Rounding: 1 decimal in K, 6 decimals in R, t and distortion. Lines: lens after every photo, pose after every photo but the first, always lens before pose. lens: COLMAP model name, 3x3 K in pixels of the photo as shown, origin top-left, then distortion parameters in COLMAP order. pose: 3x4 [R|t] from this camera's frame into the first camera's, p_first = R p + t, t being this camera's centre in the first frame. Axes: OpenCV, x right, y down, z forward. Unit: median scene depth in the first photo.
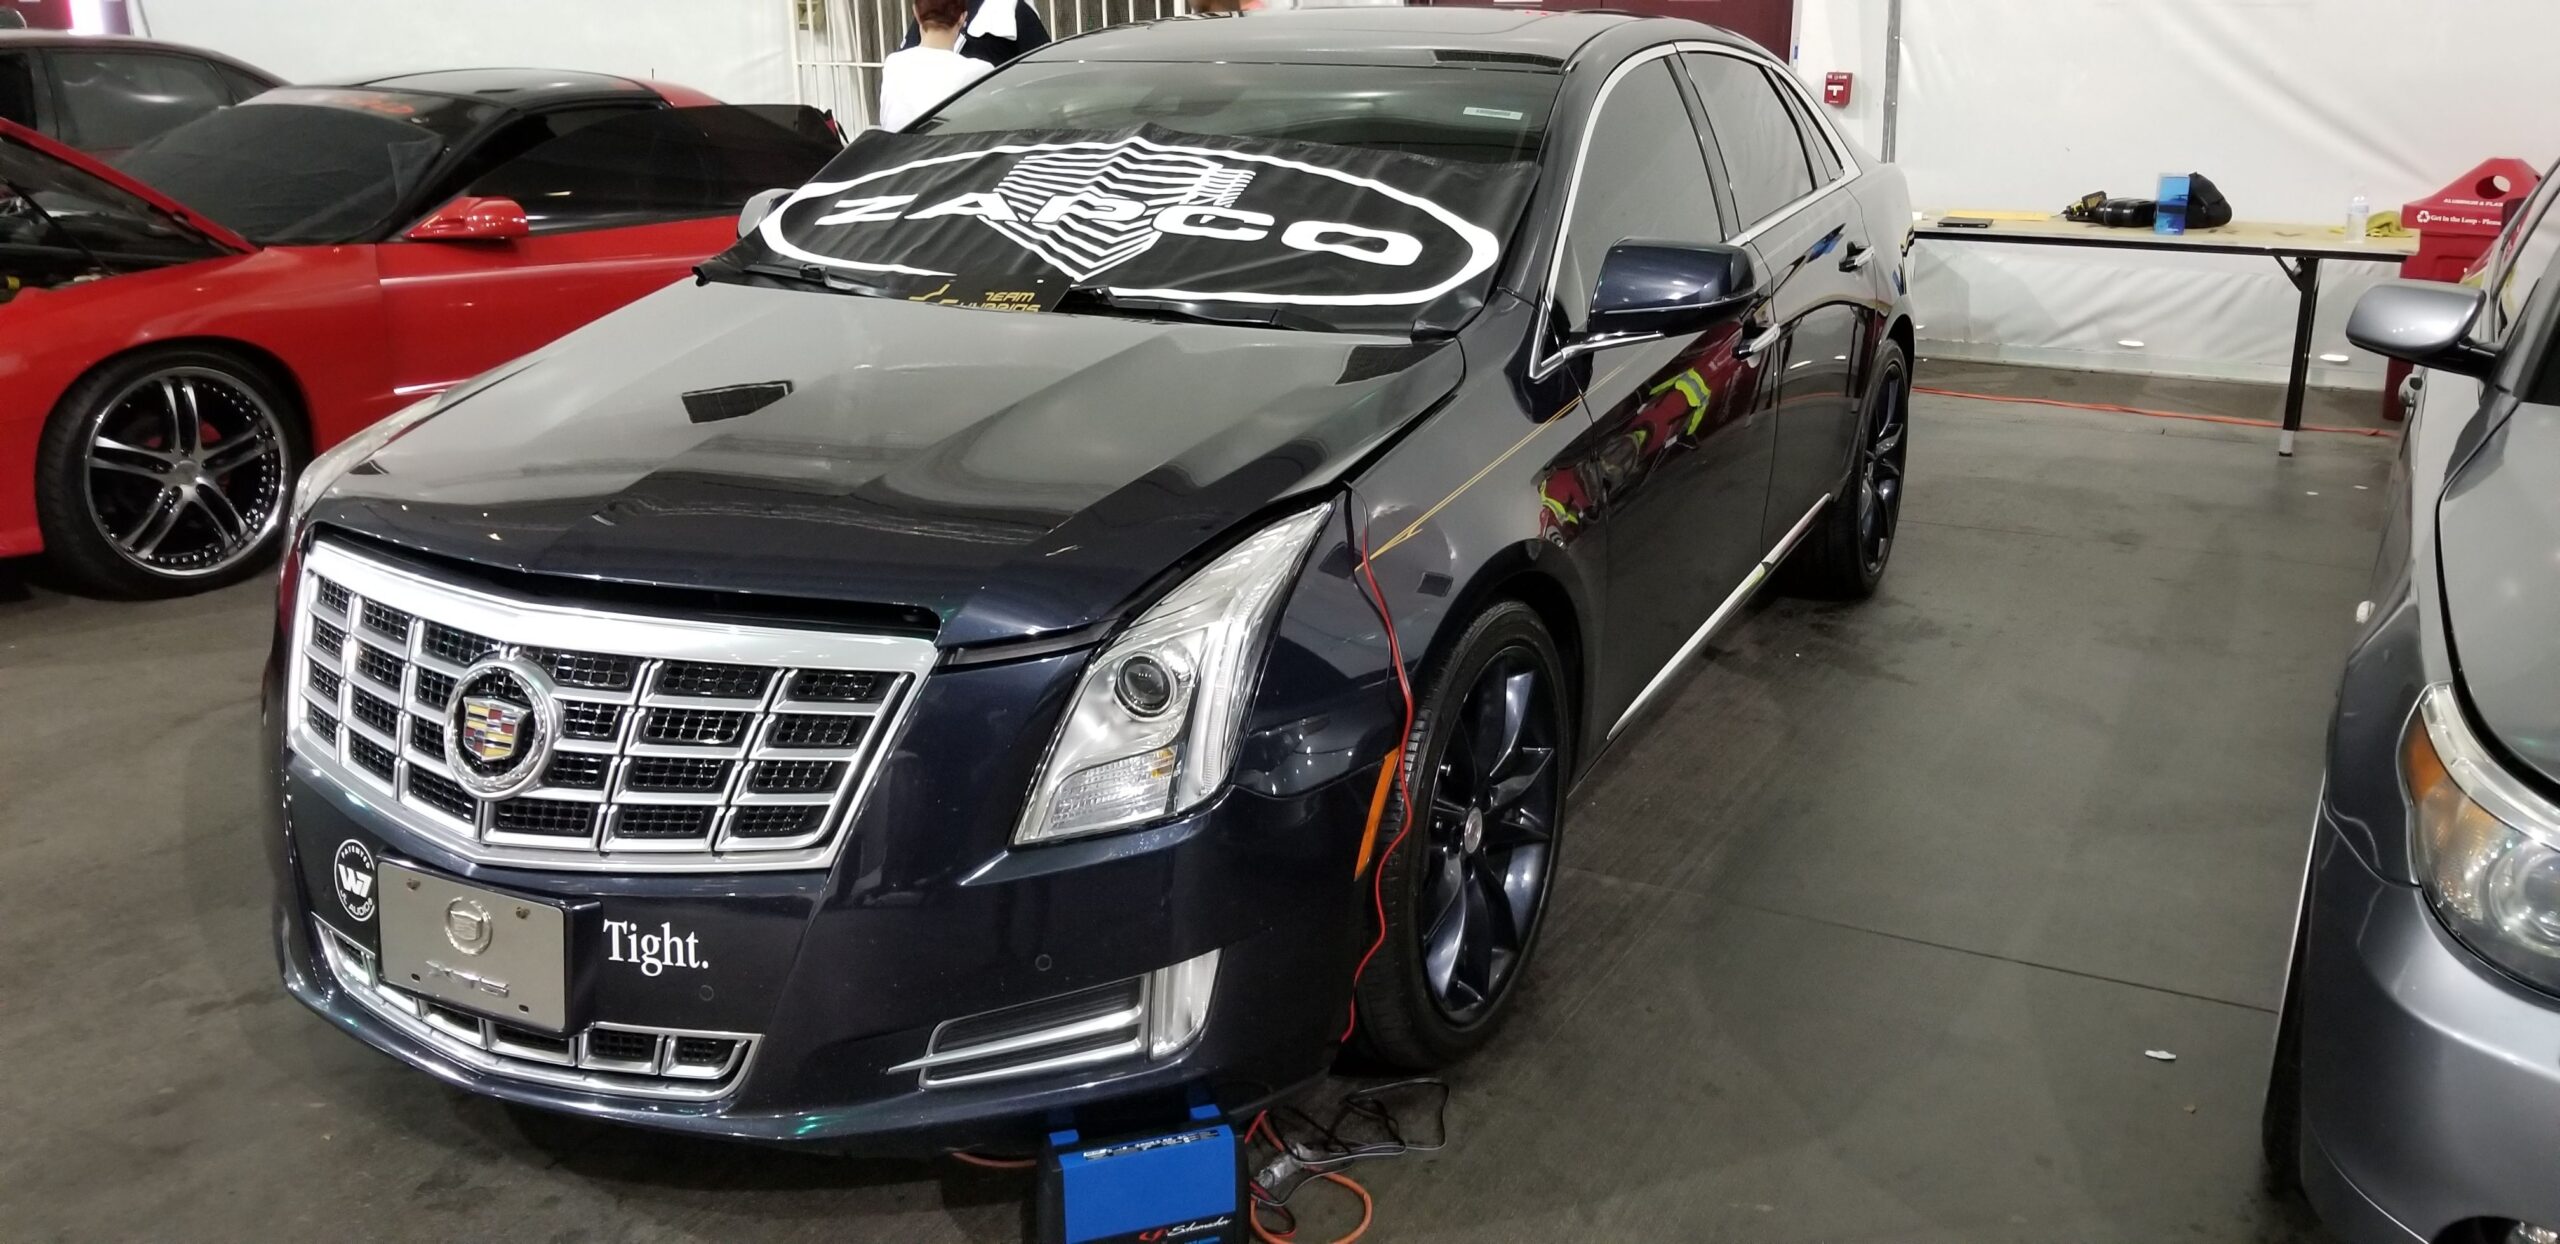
lens RADIAL K [[2019.9, 0, 1284.2], [0, 2019.9, 621.6], [0, 0, 1]] dist [0.071905, -0.124392]
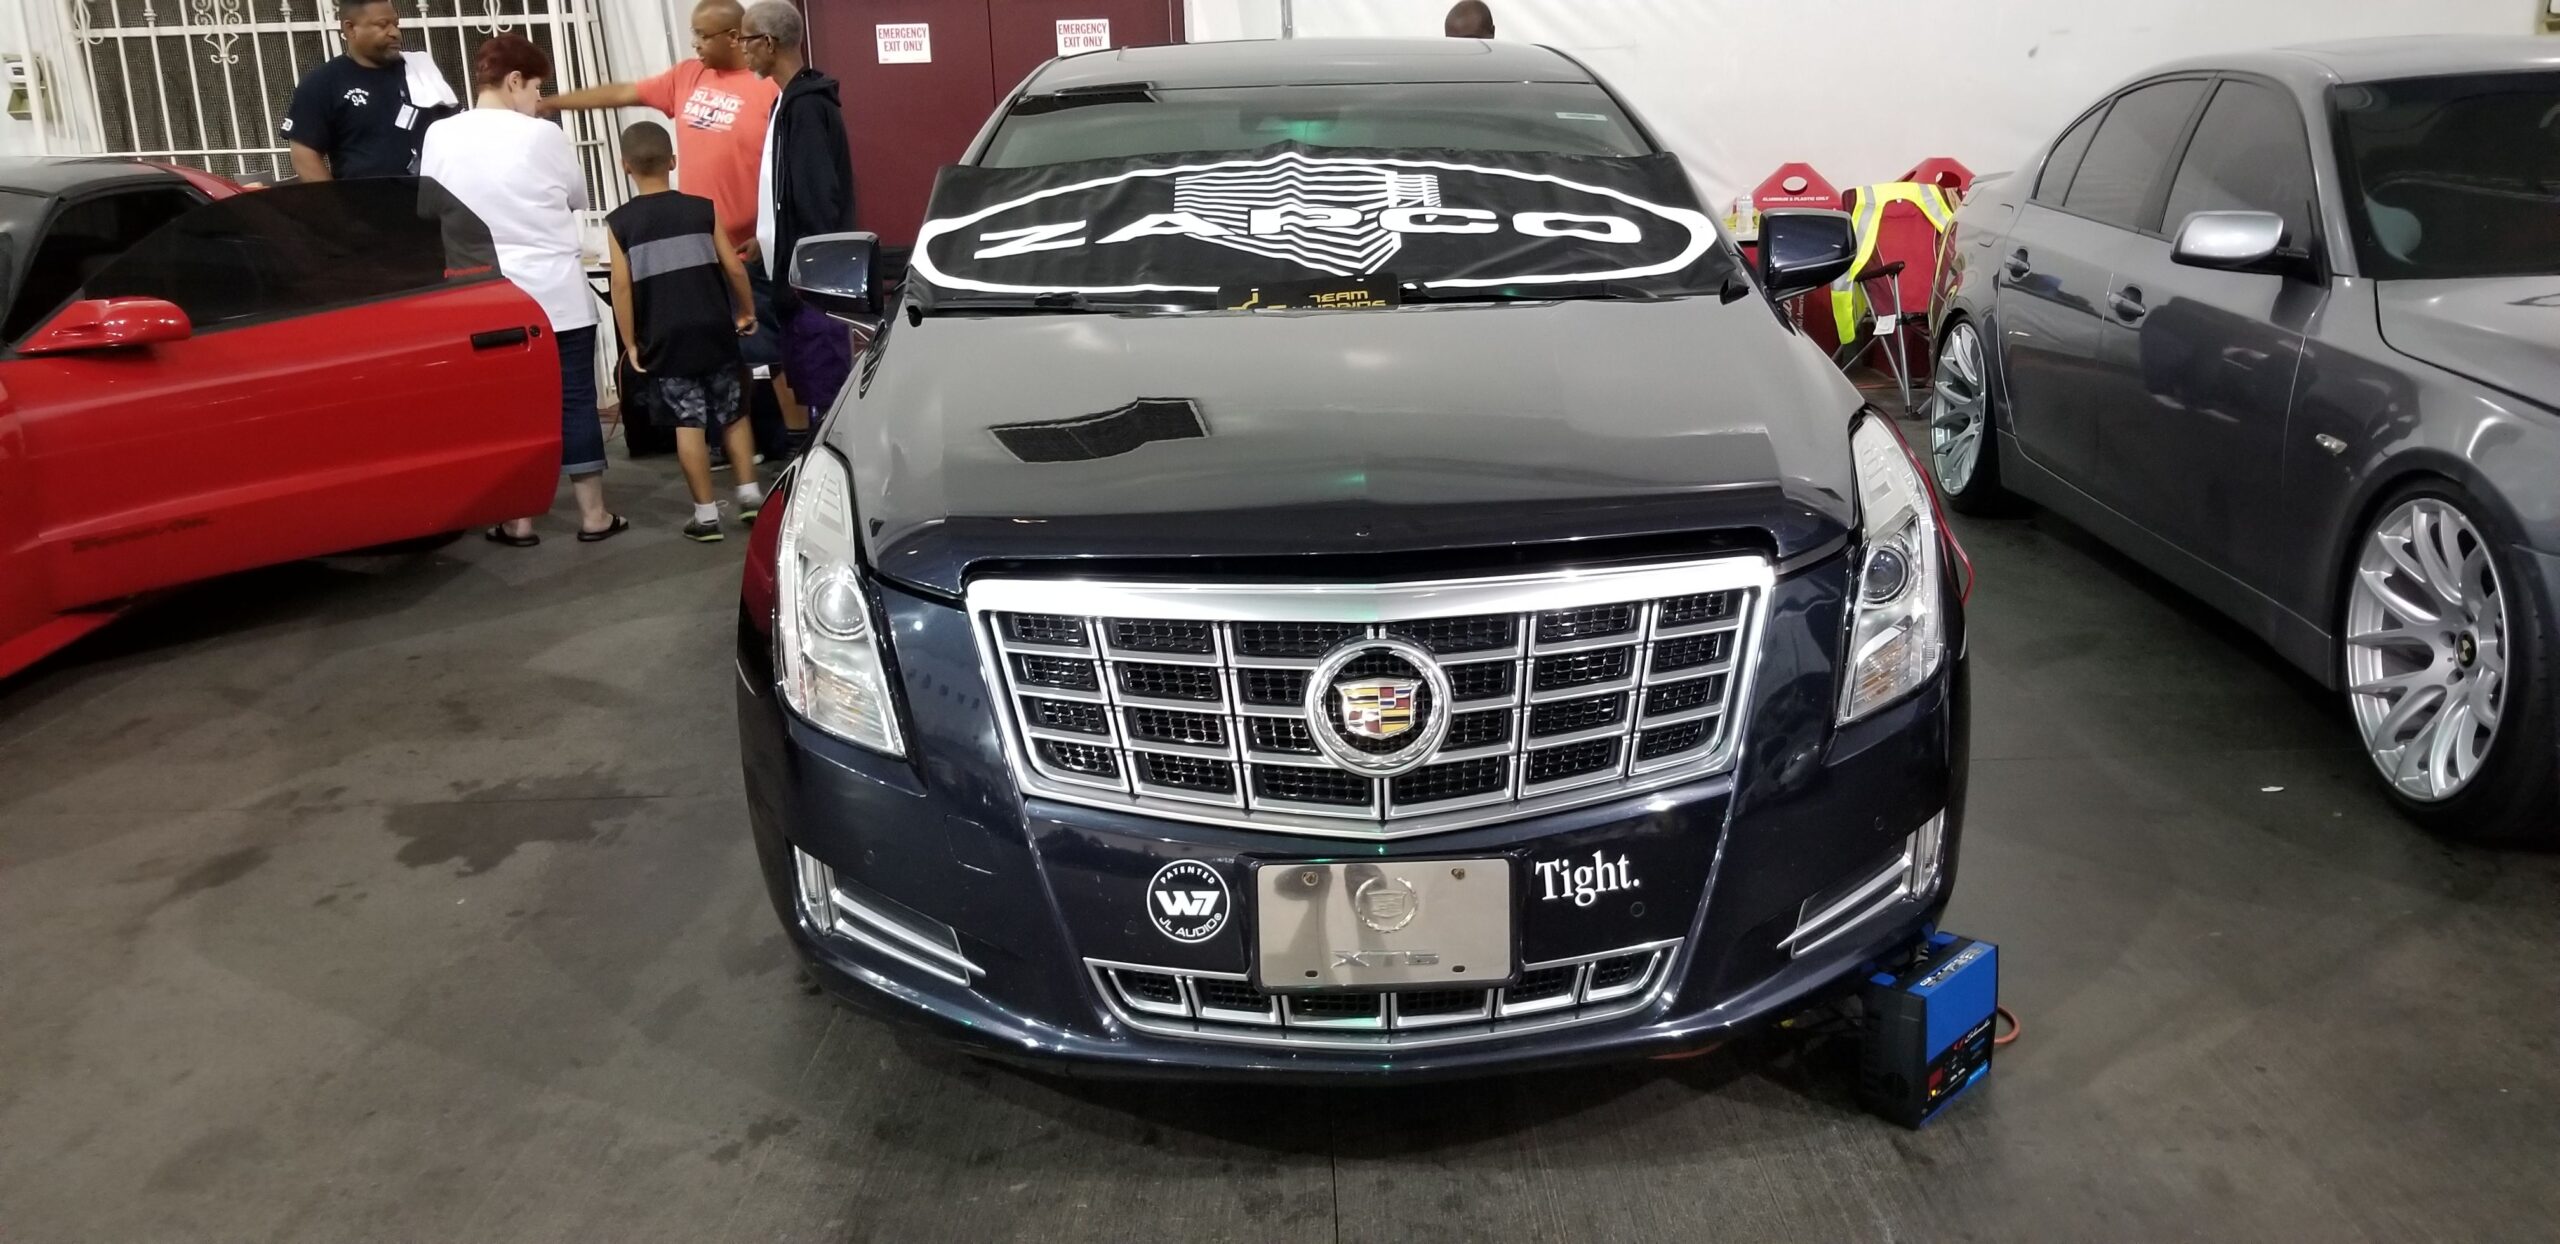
lens RADIAL K [[2019.9, 0, 1284.3], [0, 2019.9, 619.5], [0, 0, 1]] dist [0.071905, -0.124392]
pose [[0.882855, -0.145248, 0.446622, -0.868050], [0.162112, 0.986772, 0.000460, 0.000686], [-0.440781, 0.071996, 0.894723, 0.108226]]
